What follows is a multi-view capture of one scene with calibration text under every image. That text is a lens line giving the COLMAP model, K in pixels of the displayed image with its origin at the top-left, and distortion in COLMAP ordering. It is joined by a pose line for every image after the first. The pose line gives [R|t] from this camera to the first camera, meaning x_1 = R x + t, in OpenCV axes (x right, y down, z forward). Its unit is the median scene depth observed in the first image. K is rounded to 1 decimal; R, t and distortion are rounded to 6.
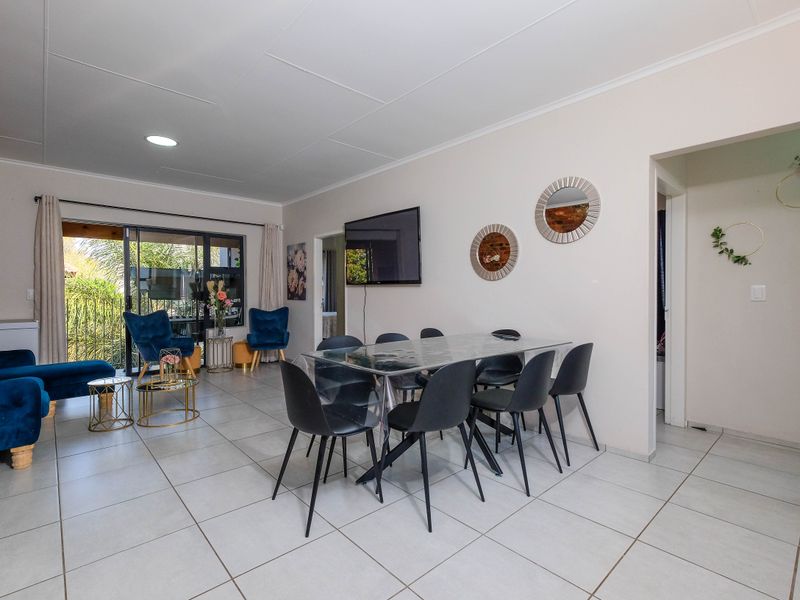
lens RADIAL K [[393.9, 0, 403.5], [0, 393.9, 299.8], [0, 0, 1]] dist [0.004481, 0.001017]
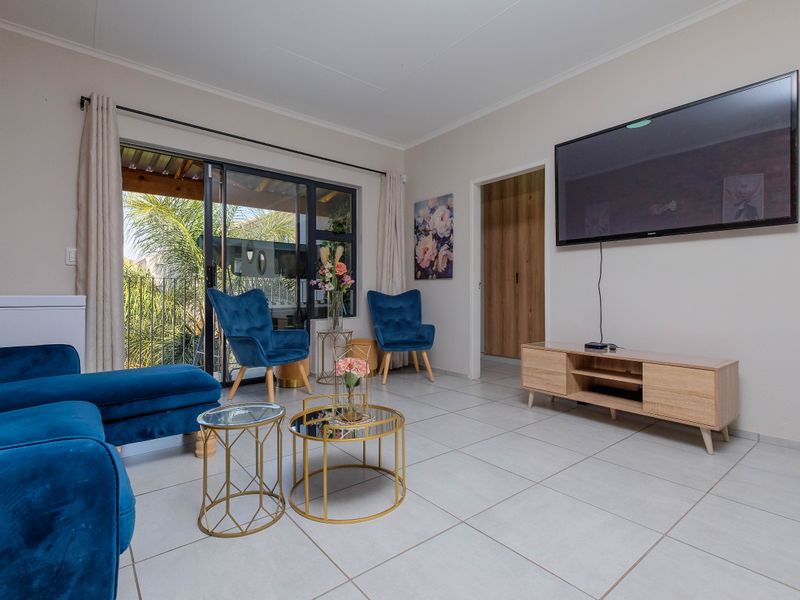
lens RADIAL K [[400.1, 0, 400.1], [0, 400.1, 296.0], [0, 0, 1]] dist [0.000539, 0.000449]
pose [[0.998083, 0.001498, -0.061875, -0.306752], [-0.002544, 0.999855, -0.016825, 0.044959], [0.061841, 0.016950, 0.997942, 0.321198]]
